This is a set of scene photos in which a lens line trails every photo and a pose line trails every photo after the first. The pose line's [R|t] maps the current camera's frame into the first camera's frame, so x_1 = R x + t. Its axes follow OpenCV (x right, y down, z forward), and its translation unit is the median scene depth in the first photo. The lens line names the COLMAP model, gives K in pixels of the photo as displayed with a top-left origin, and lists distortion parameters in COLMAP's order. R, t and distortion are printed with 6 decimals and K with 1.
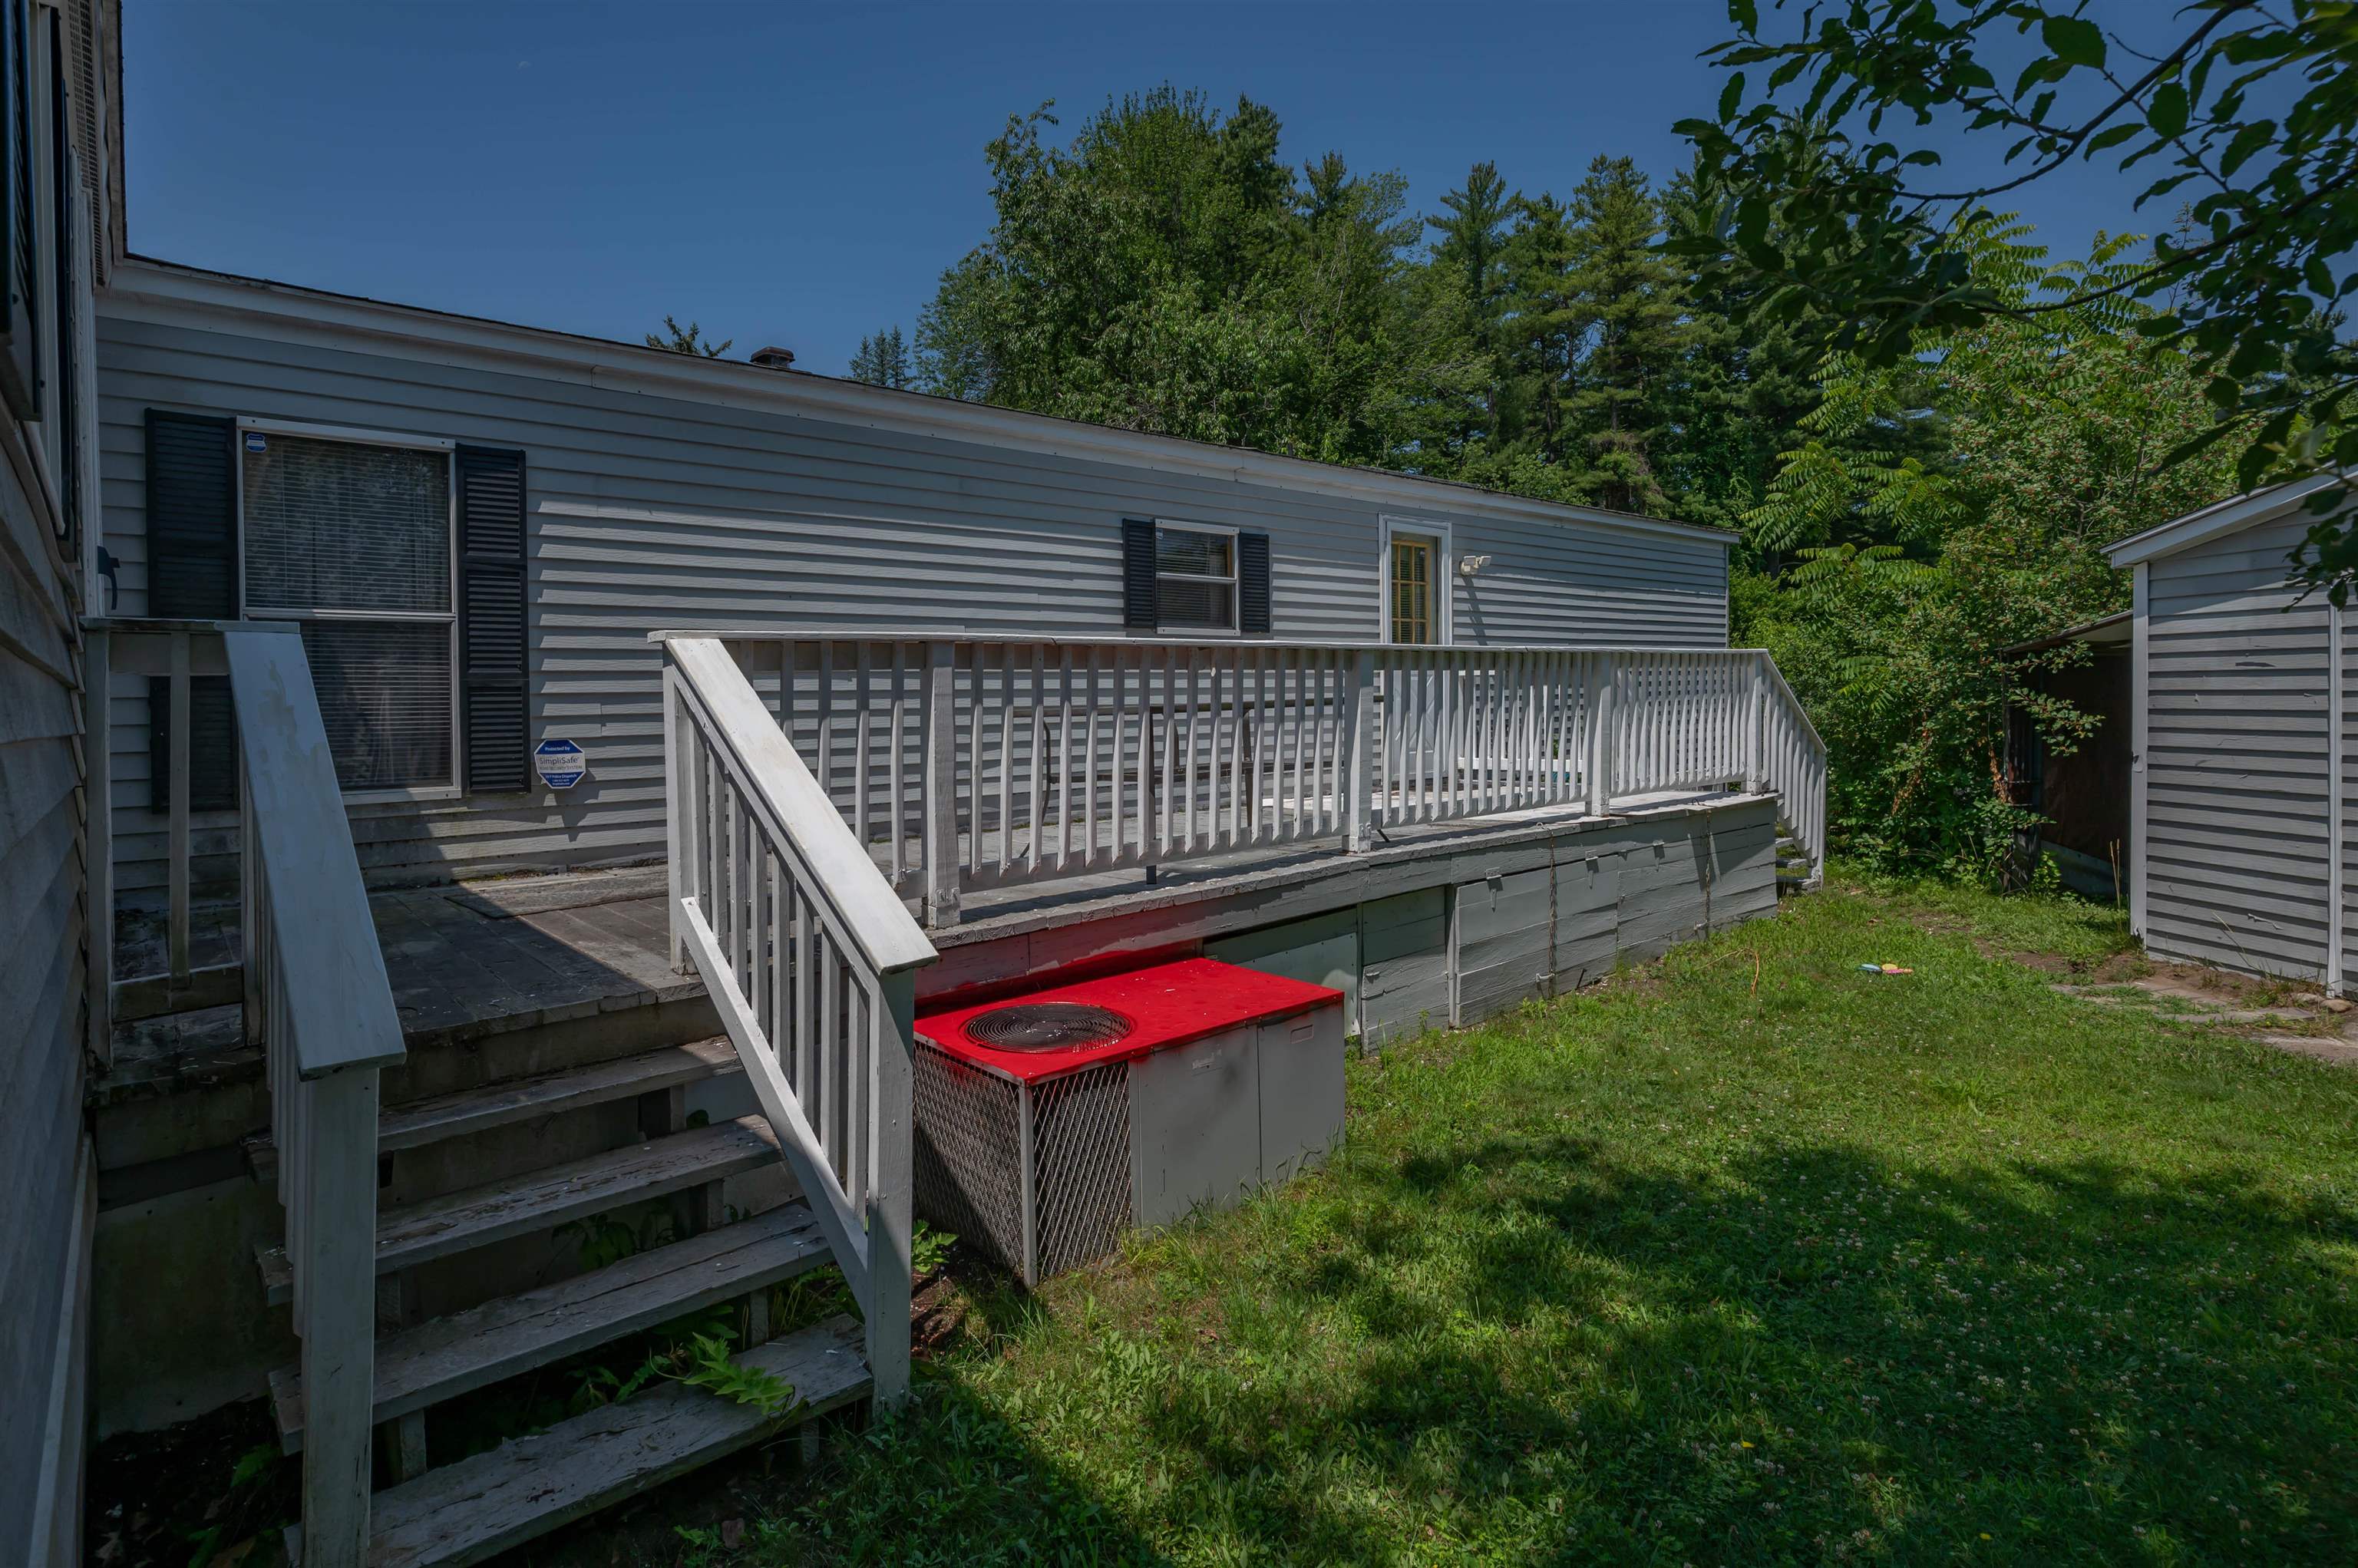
lens RADIAL K [[1188.3, 0, 1090.1], [0, 1188.3, 711.9], [0, 0, 1]] dist [-0.002438, 0.001763]
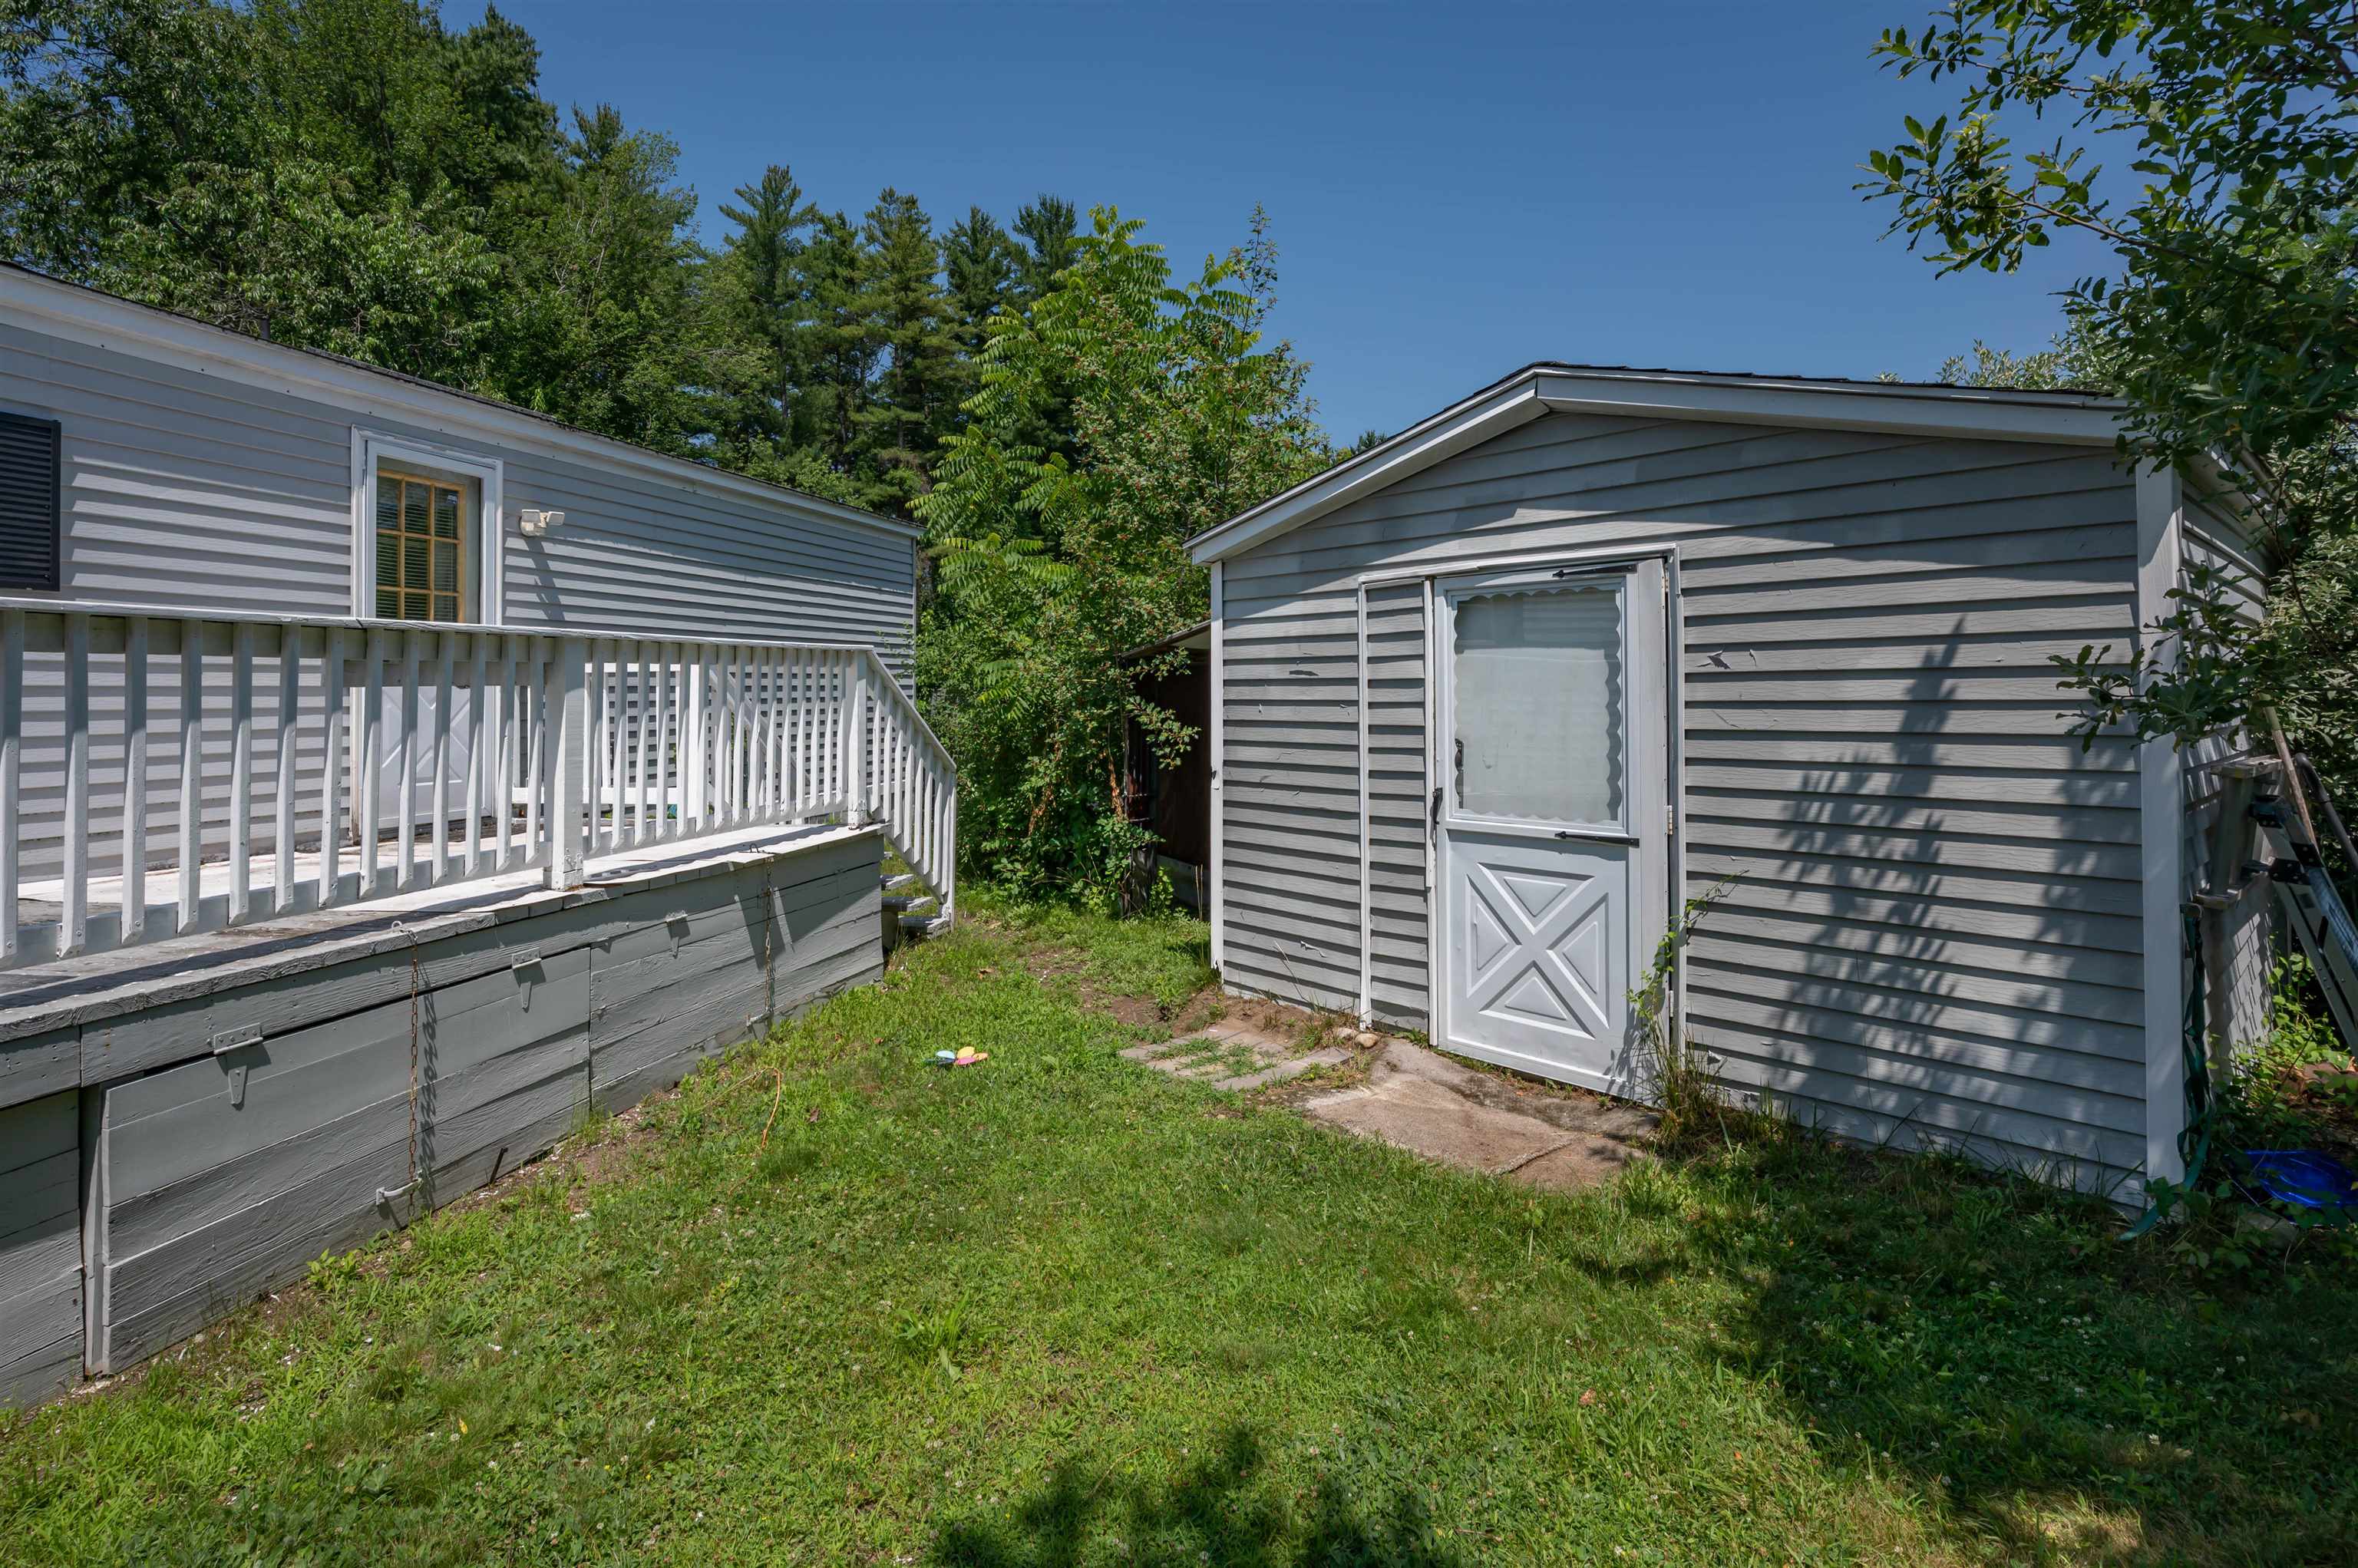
lens RADIAL K [[1170.1, 0, 1171.7], [0, 1170.1, 665.1], [0, 0, 1]] dist [0.000212, 0.000989]
pose [[0.809094, 0.022992, 0.587230, 0.267053], [0.002498, 0.999091, -0.042561, -0.005403], [-0.587674, 0.035903, 0.808301, 0.237317]]
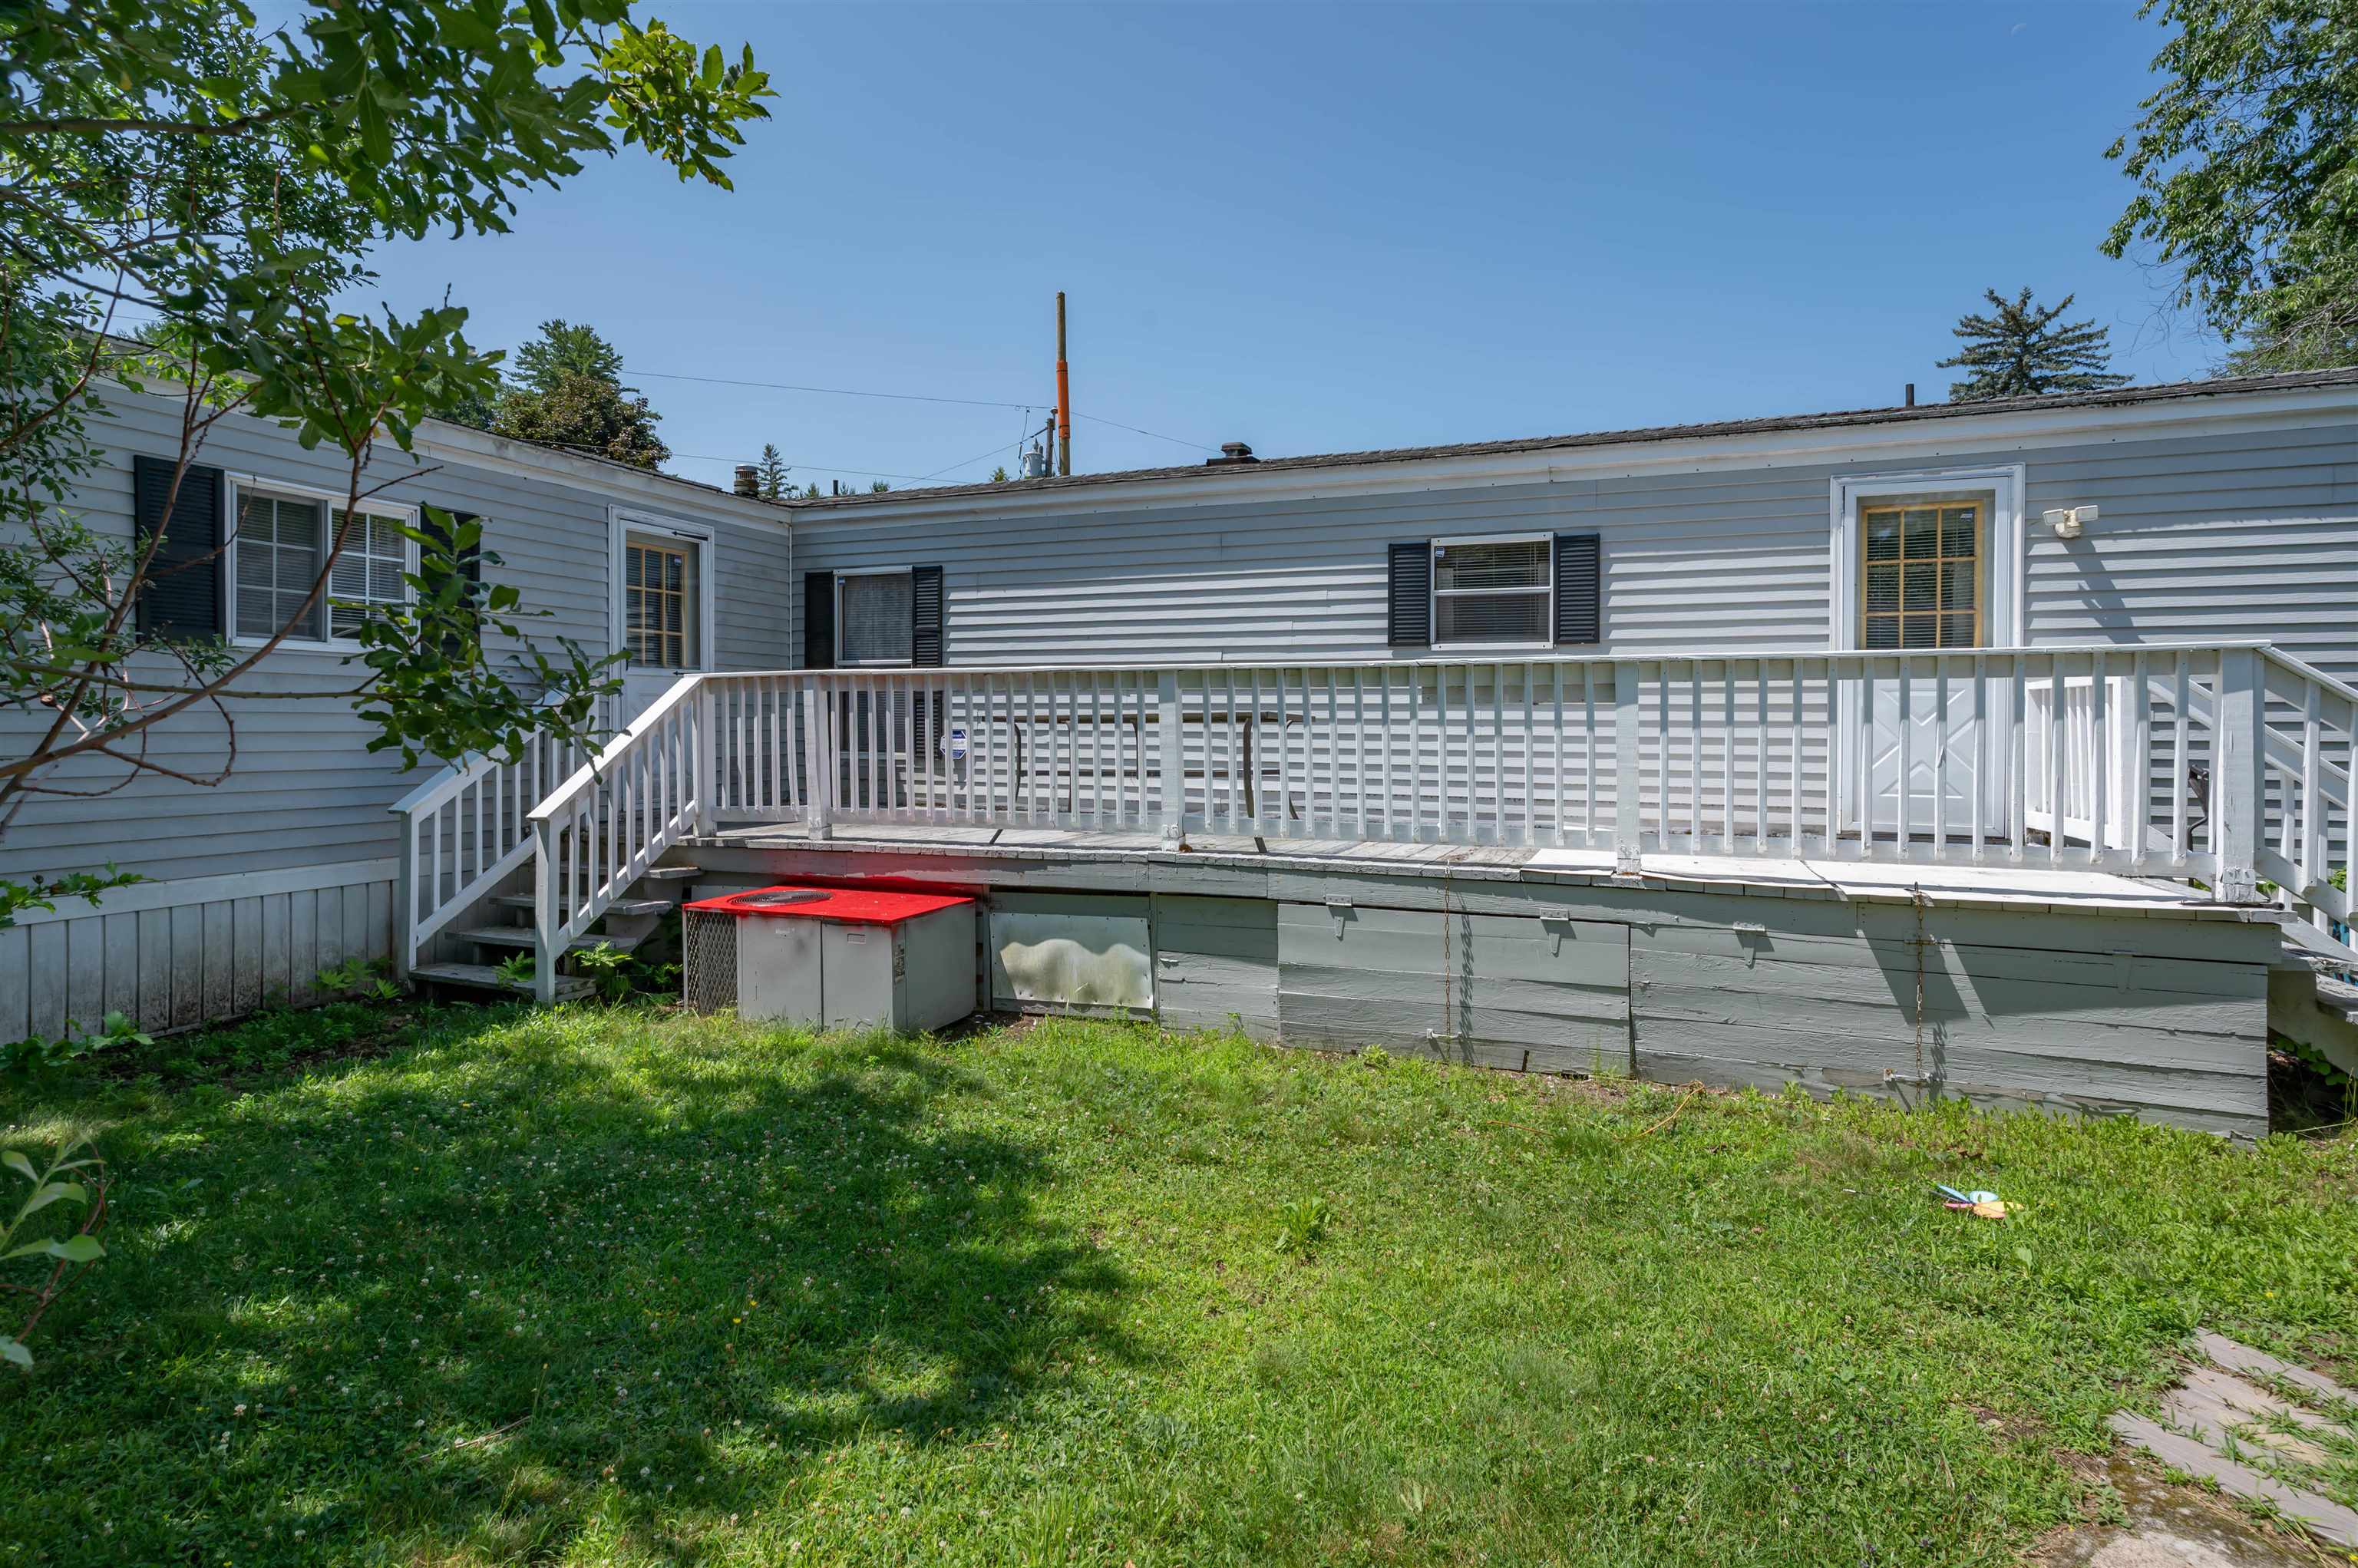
lens RADIAL K [[1149.6, 0, 1176.2], [0, 1149.6, 707.7], [0, 0, 1]] dist [-0.001511, -0.000177]
pose [[0.487527, 0.010619, -0.873043, 0.786749], [-0.022599, 0.999745, -0.000460, -0.010759], [0.872815, 0.019954, 0.487643, 0.316646]]
